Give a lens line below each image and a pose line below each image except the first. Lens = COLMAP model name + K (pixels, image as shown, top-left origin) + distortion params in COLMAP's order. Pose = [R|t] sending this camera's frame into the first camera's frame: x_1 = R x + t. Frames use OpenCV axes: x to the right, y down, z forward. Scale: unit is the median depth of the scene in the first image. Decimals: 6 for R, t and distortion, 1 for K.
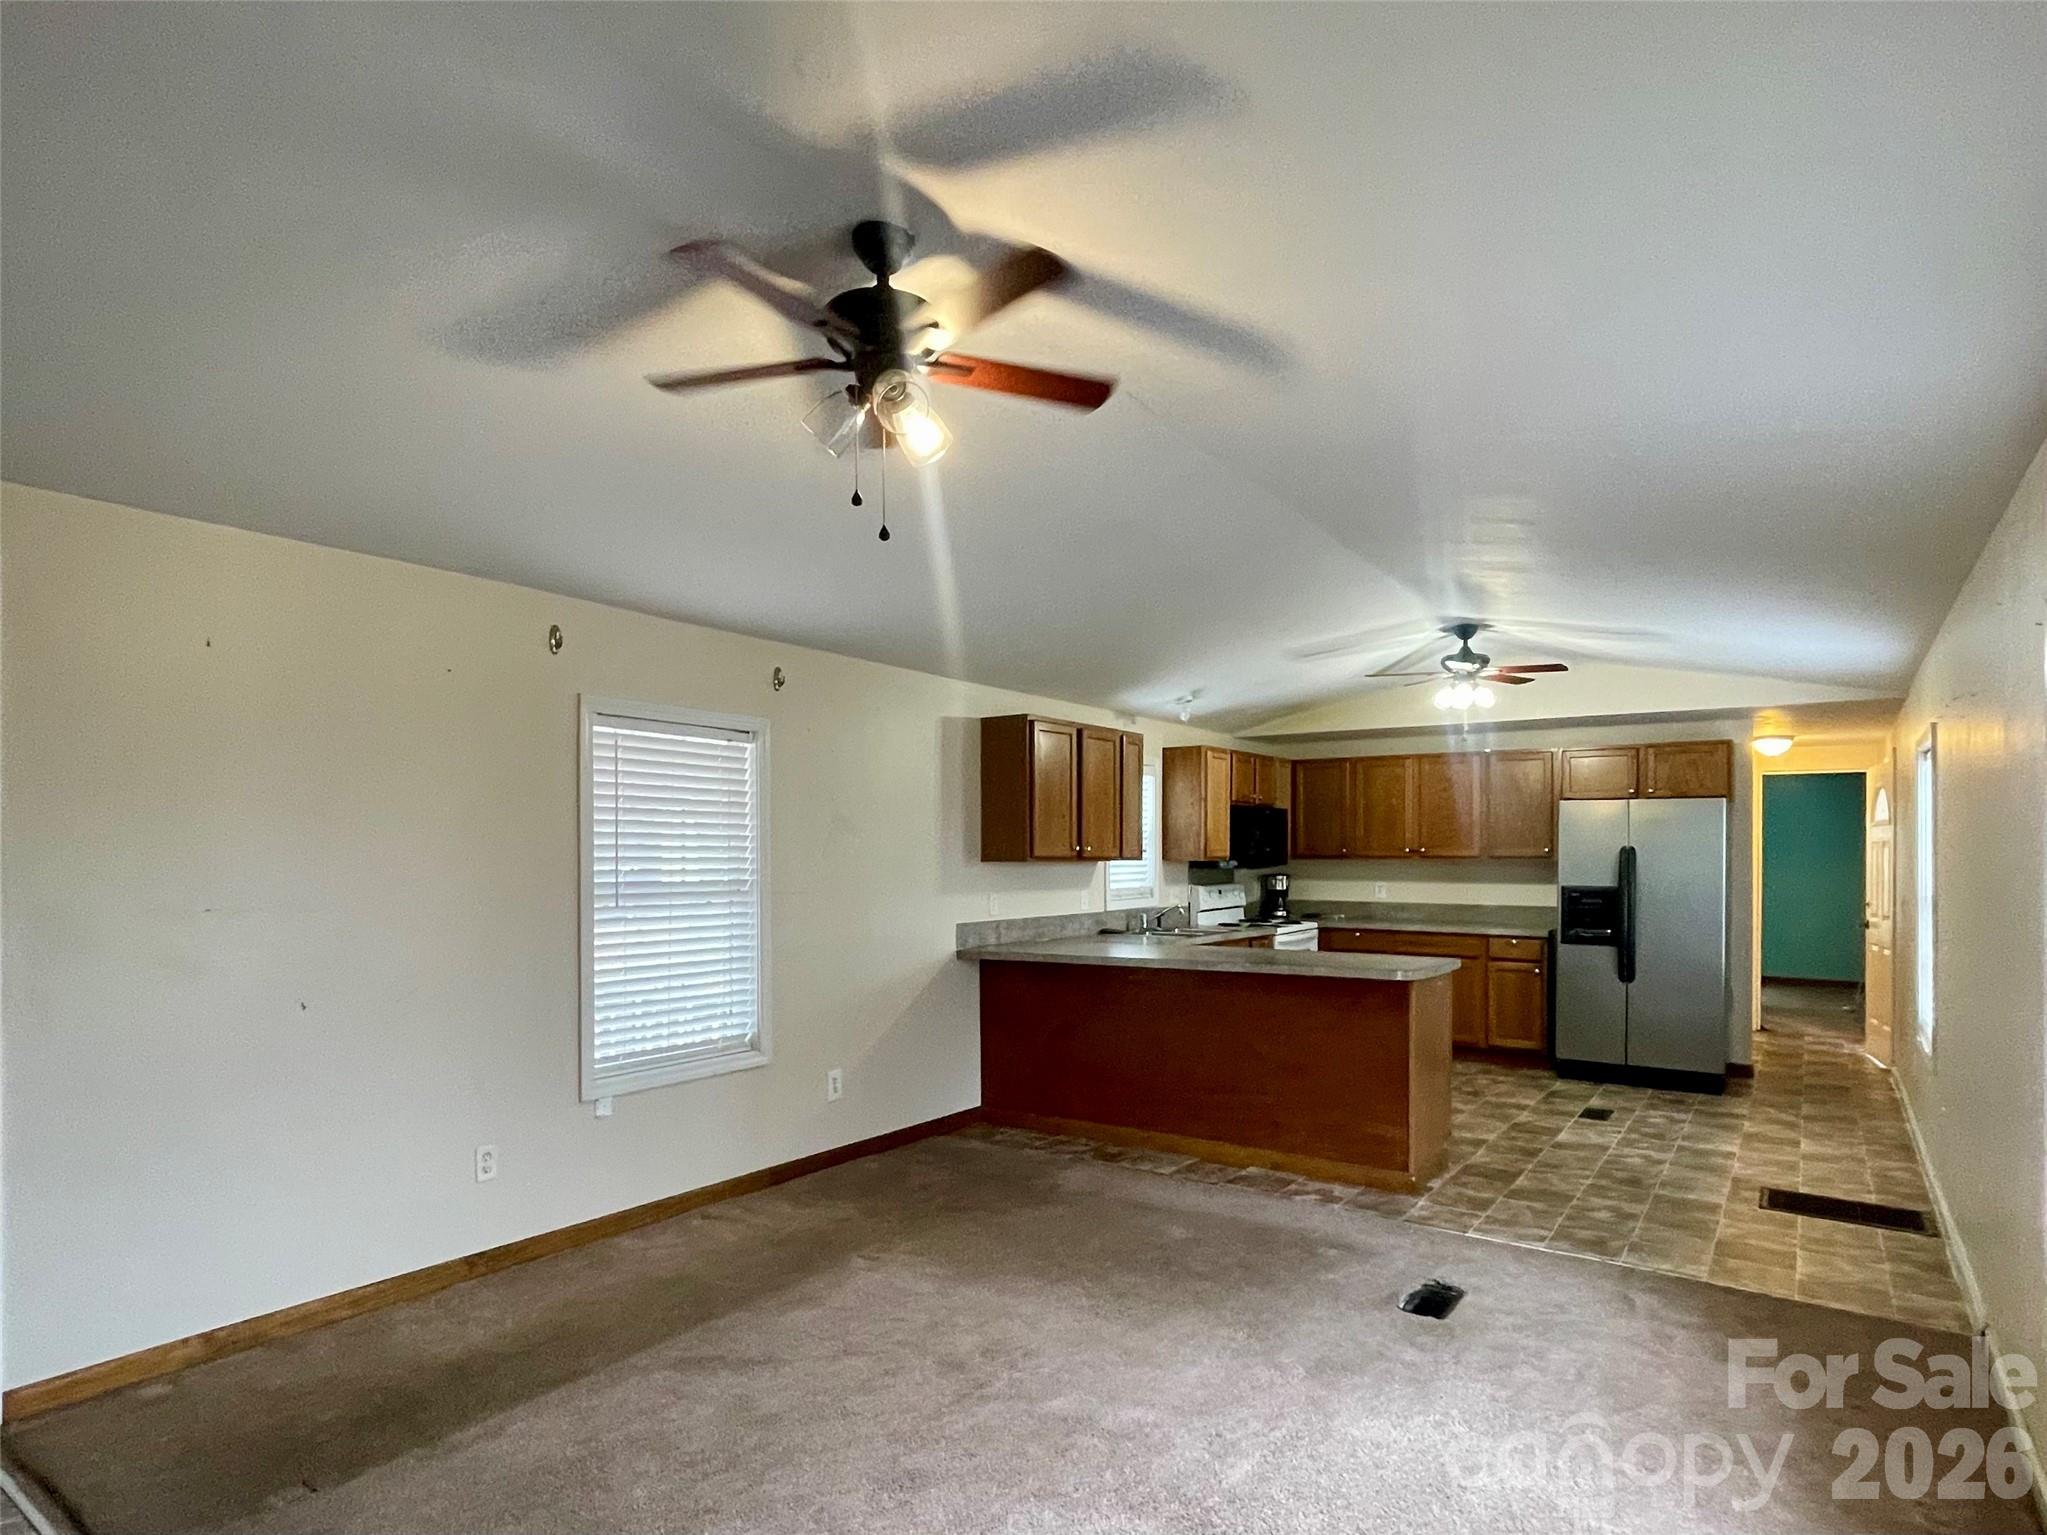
lens RADIAL K [[1121.1, 0, 983.8], [0, 1121.1, 807.3], [0, 0, 1]] dist [0.006818, -0.000207]
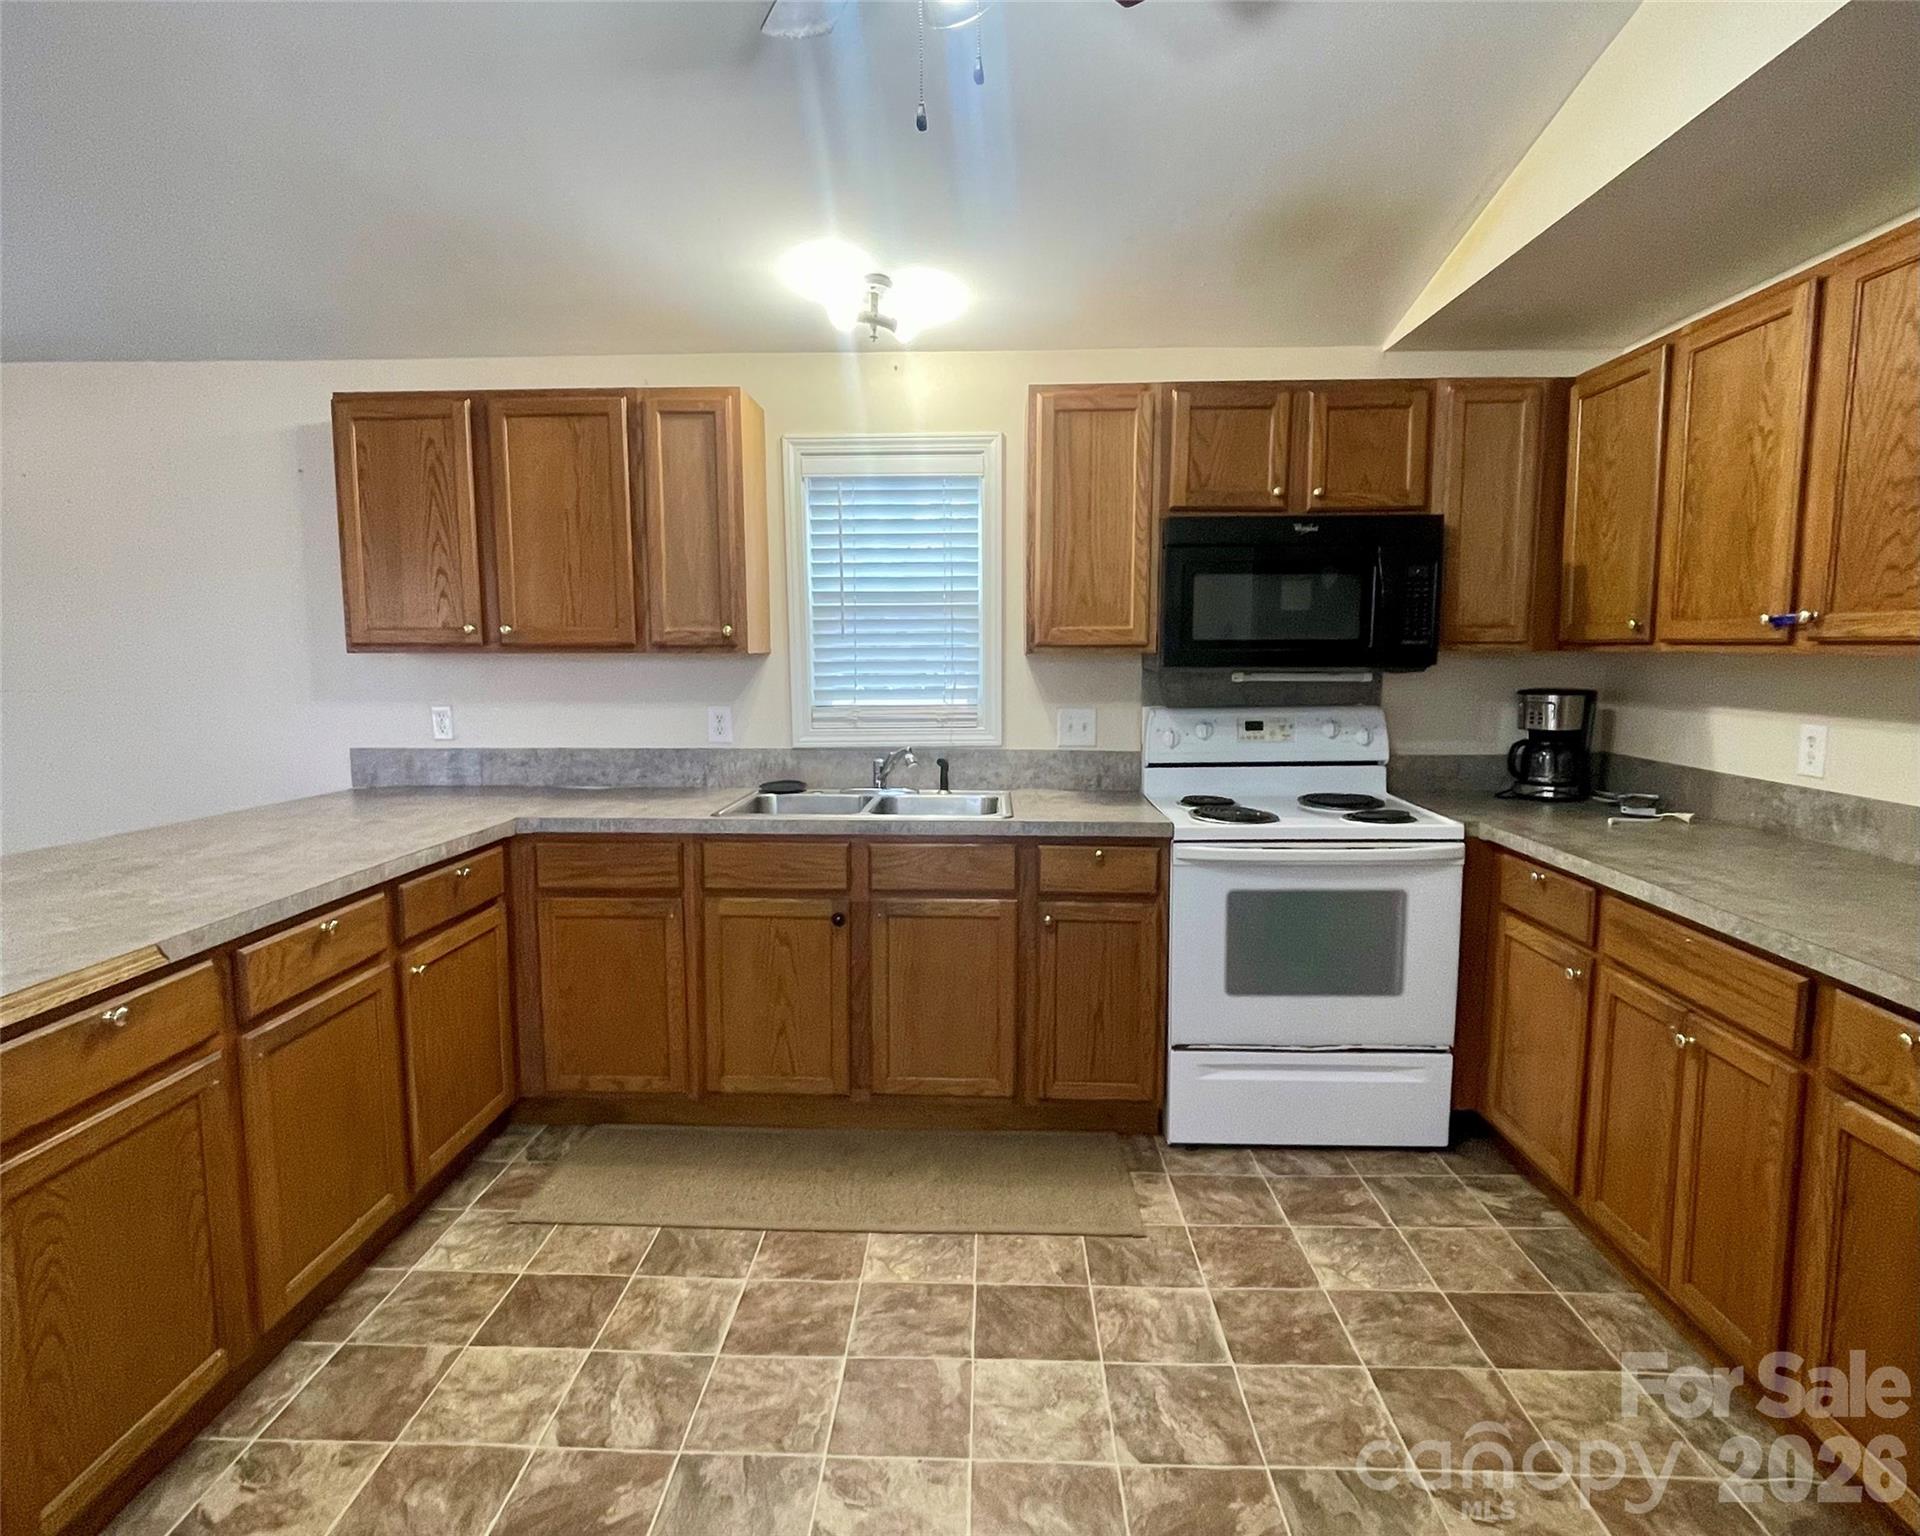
lens RADIAL K [[1005.1, 0, 961.0], [0, 1005.1, 769.7], [0, 0, 1]] dist [-0.011894, -0.001667]
pose [[0.576955, 0.095558, -0.811167, 0.512177], [0.036837, 0.989078, 0.142717, 0.035554], [0.815945, -0.112223, 0.567133, 0.749848]]
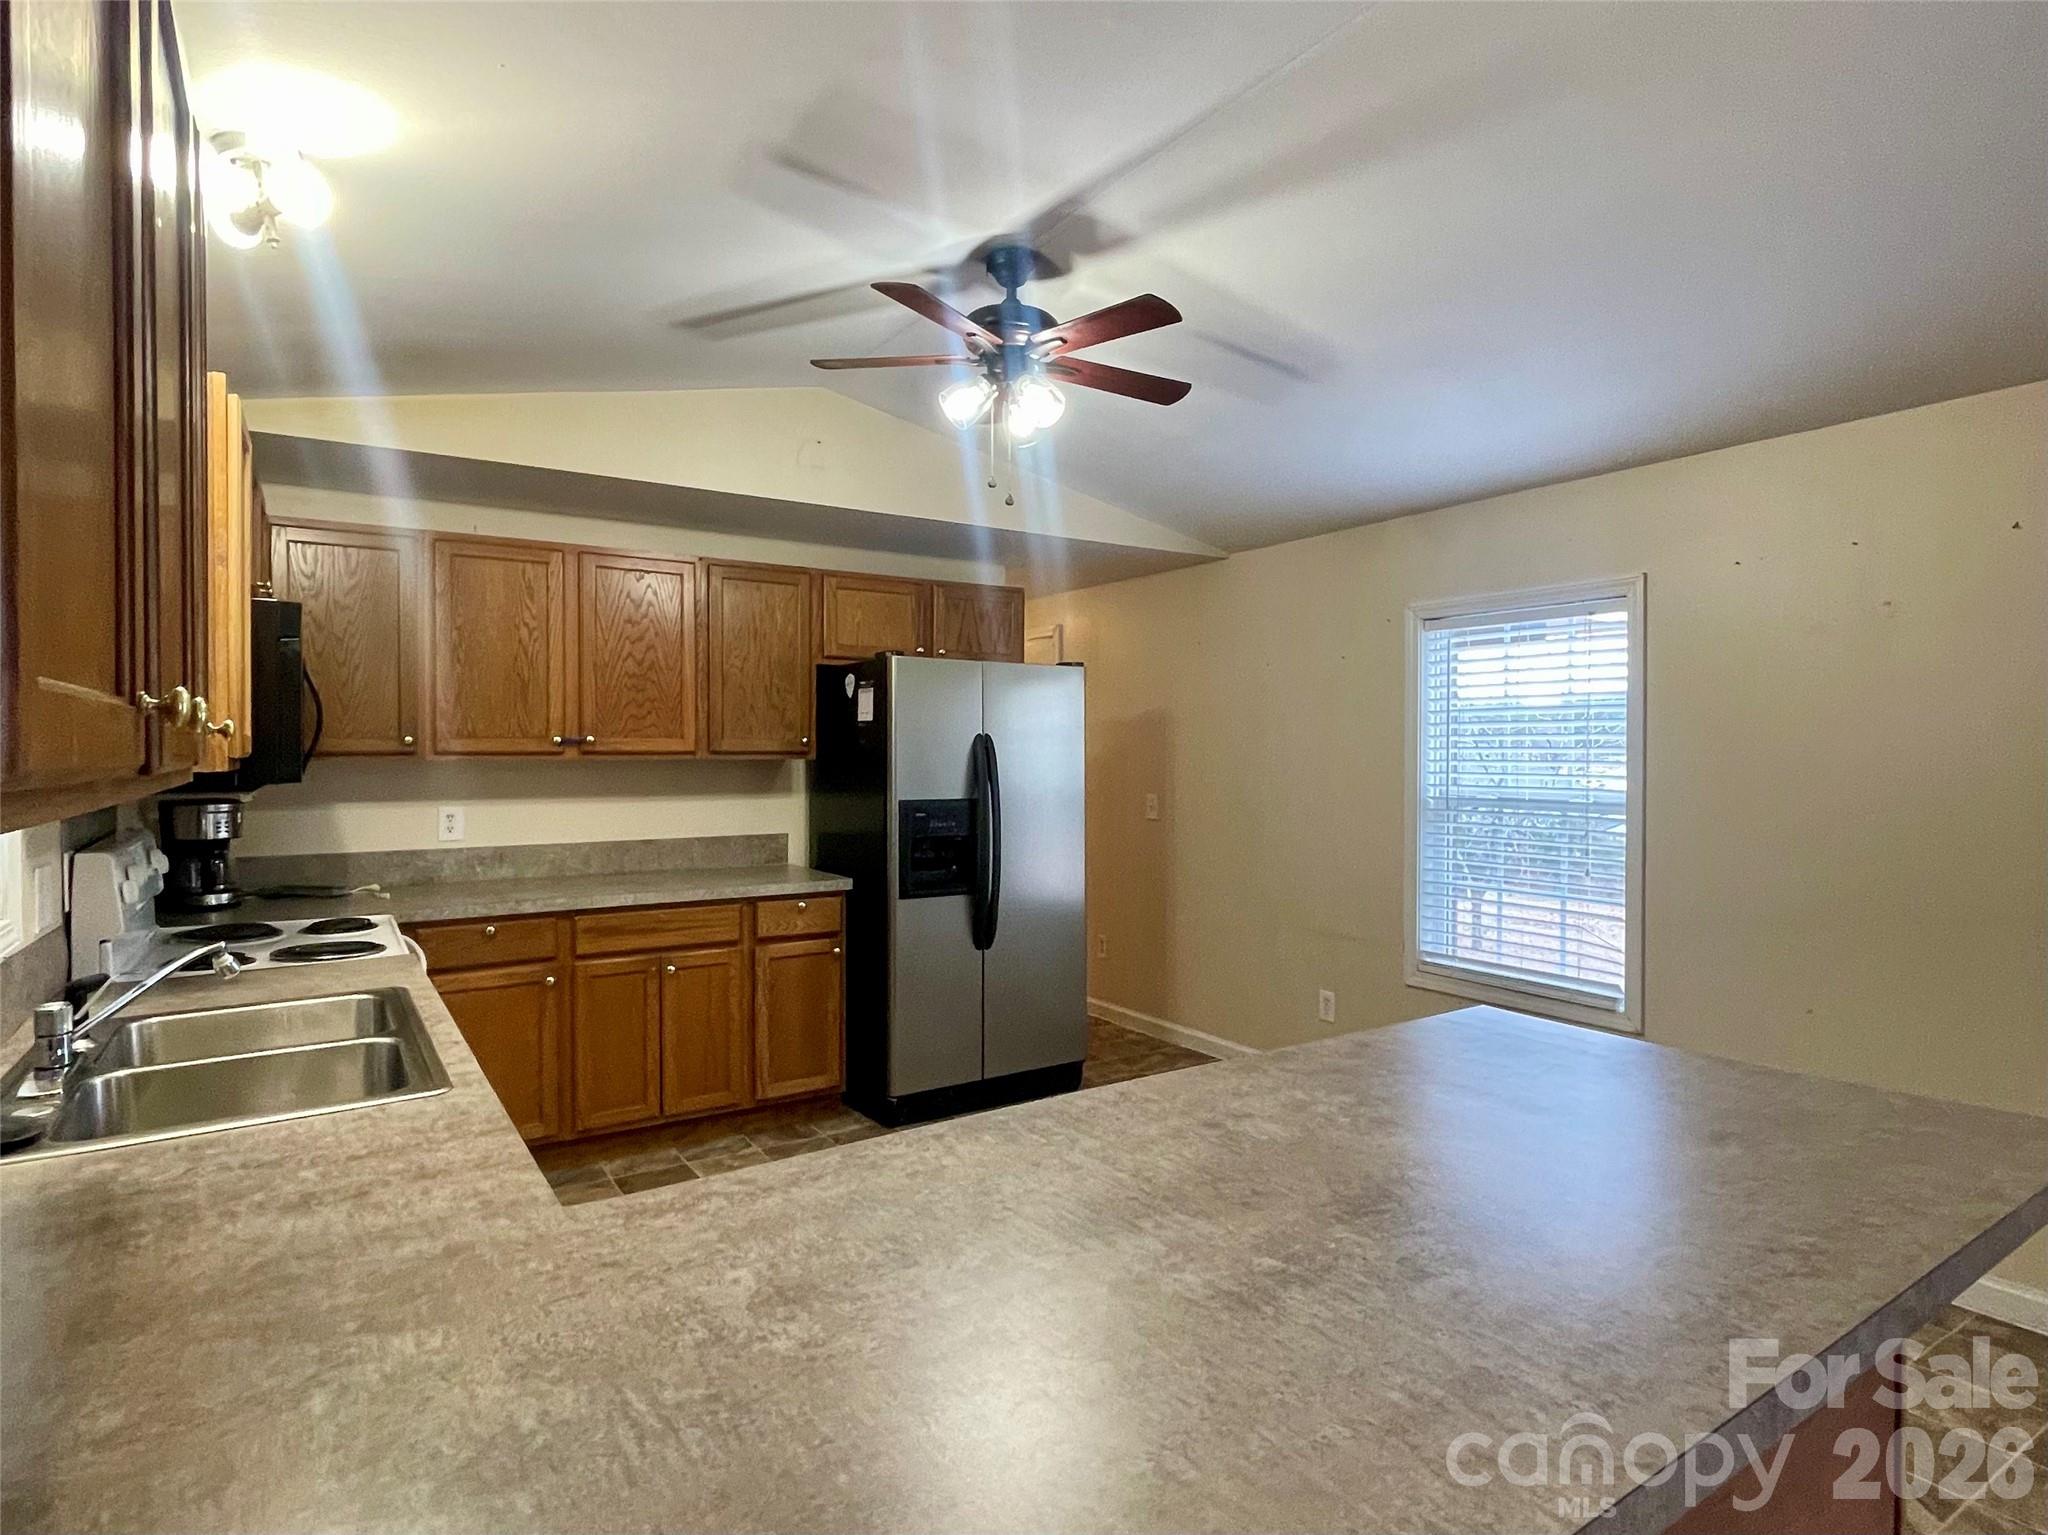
lens RADIAL K [[1096.3, 0, 1012.3], [0, 1096.3, 776.7], [0, 0, 1]] dist [-0.025152, -0.000615]
pose [[0.325328, -0.025609, 0.945254, -0.003862], [-0.036403, 0.998553, 0.039581, 0.031124], [-0.944900, -0.047287, 0.323925, 0.724070]]
